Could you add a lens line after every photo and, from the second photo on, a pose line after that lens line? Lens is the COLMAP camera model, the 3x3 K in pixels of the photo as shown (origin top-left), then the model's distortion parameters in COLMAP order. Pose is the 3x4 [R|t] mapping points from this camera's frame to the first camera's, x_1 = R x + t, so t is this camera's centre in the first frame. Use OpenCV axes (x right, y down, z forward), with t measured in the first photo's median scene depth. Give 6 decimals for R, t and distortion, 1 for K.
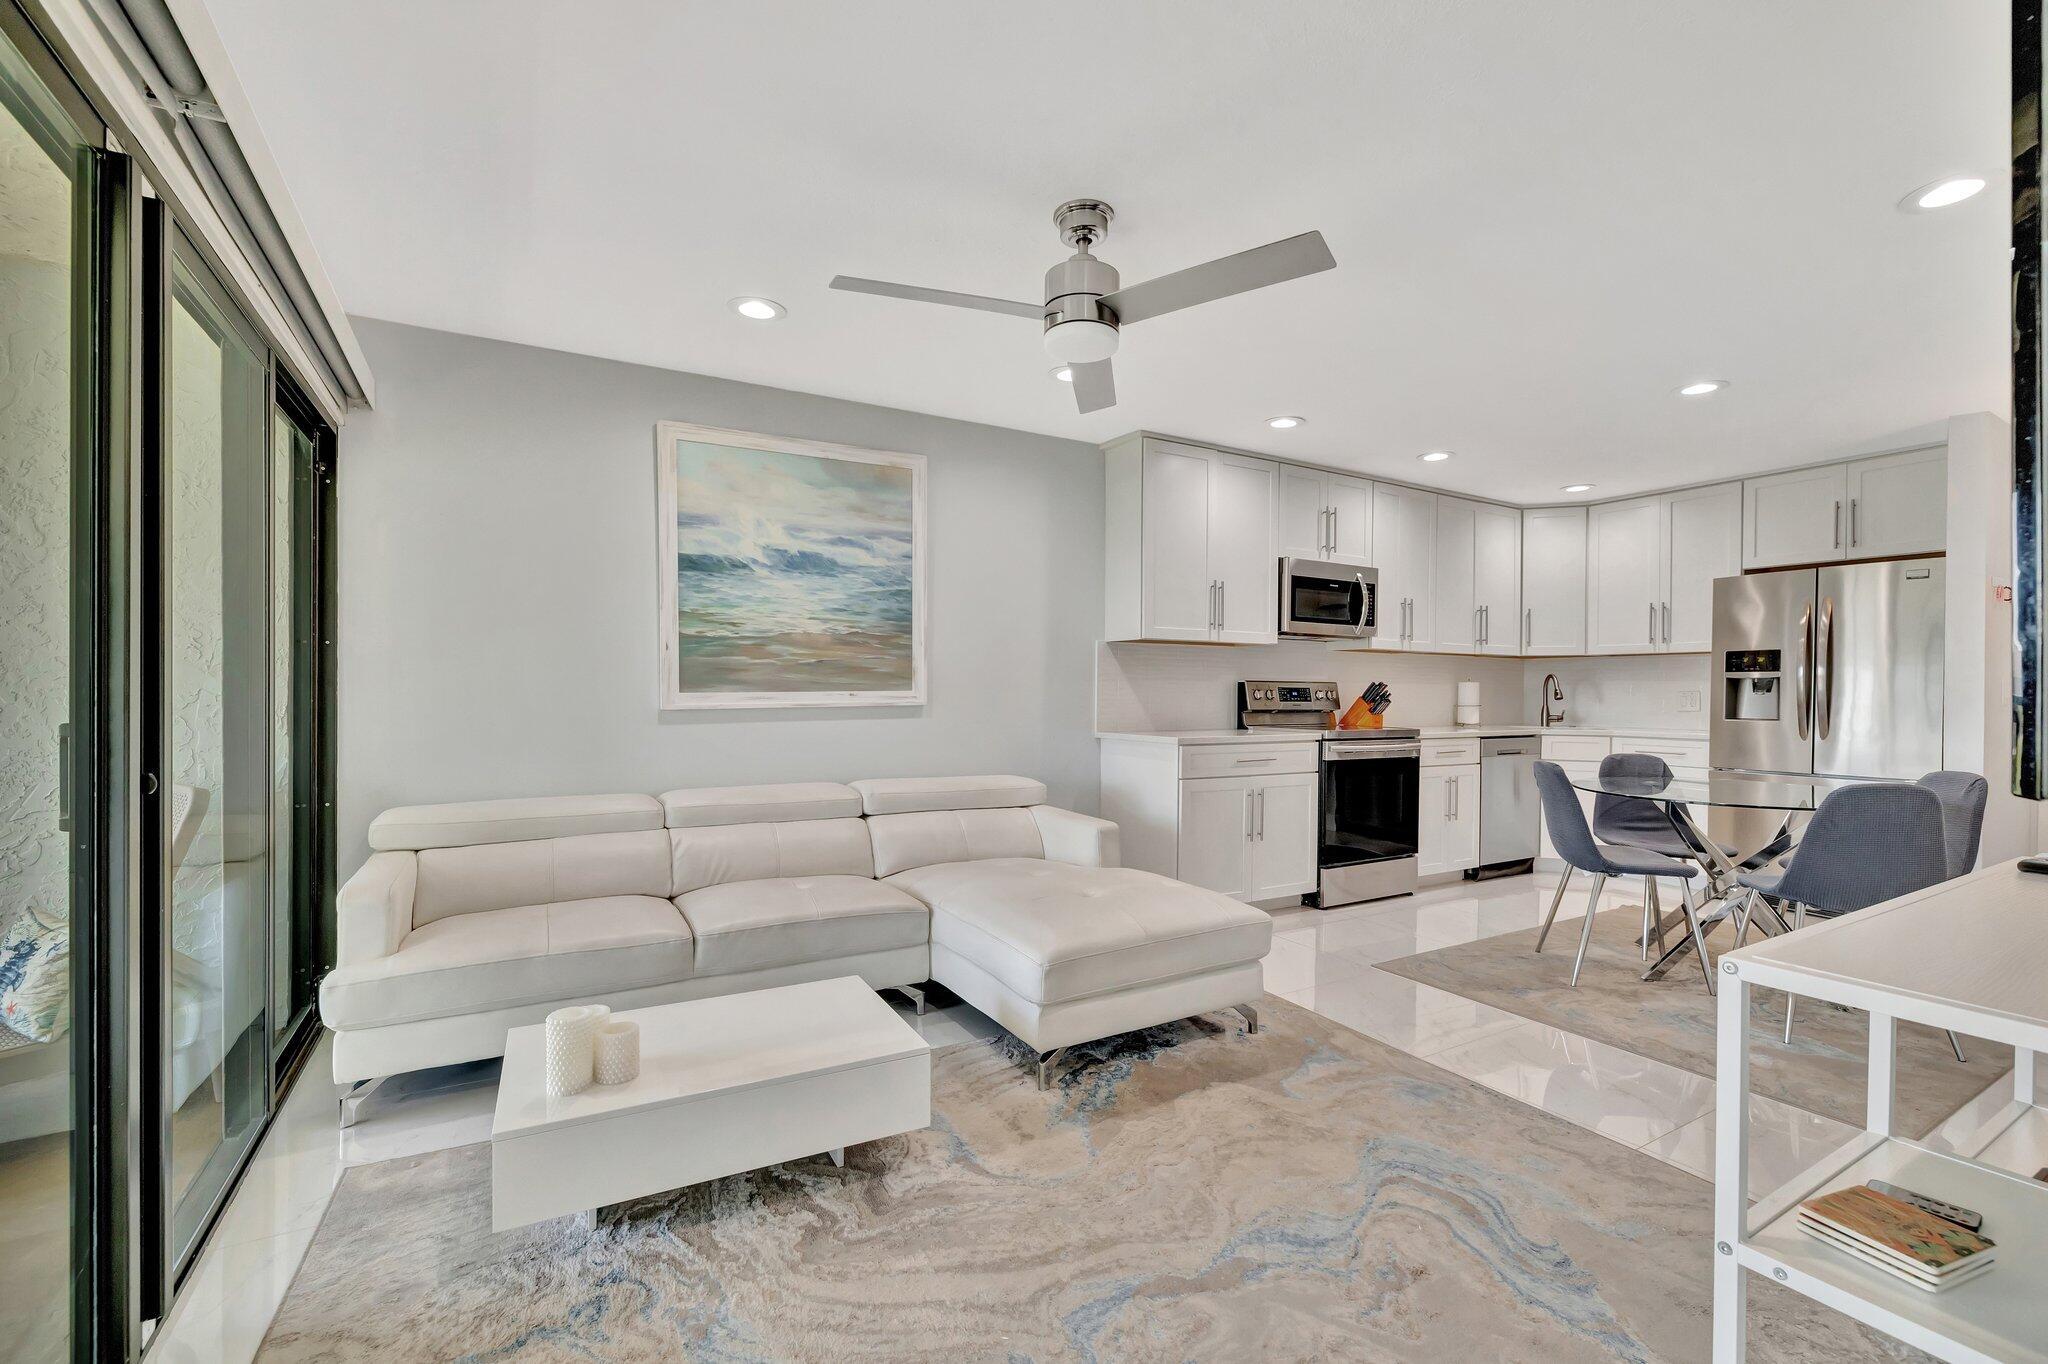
lens RADIAL K [[870.7, 0, 1024.9], [0, 870.7, 693.9], [0, 0, 1]] dist [-0.002484, -0.000087]
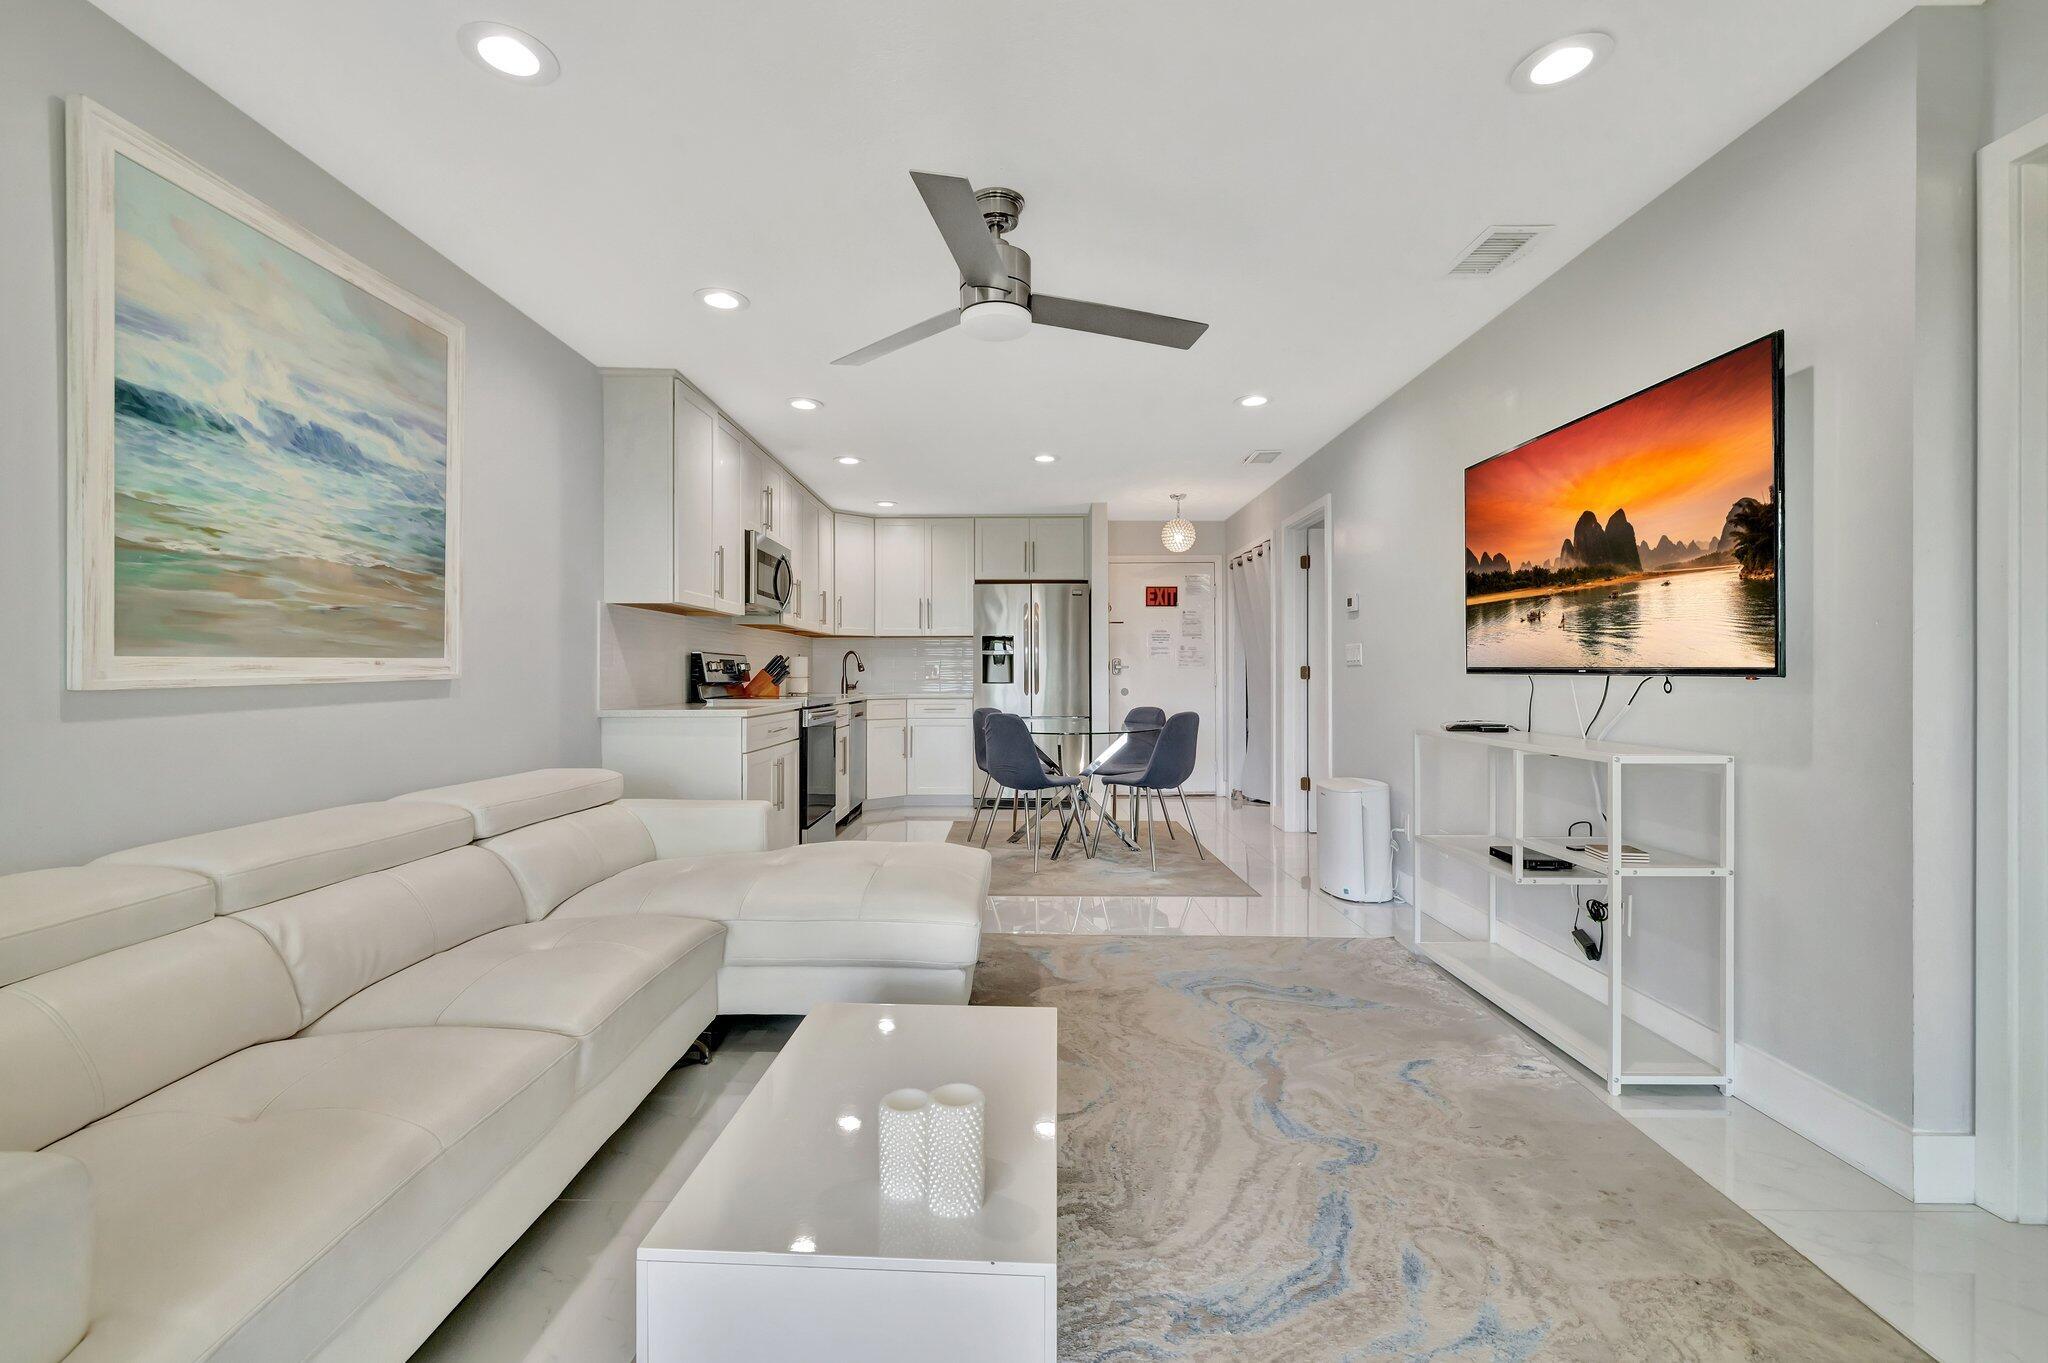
lens RADIAL K [[868.6, 0, 1007.5], [0, 868.6, 673.3], [0, 0, 1]] dist [-0.008860, 0.000124]
pose [[0.516804, -0.007004, 0.856075, -0.495644], [0.007880, 0.999963, 0.003424, 0.009758], [-0.856068, 0.004976, 0.516840, 0.270845]]
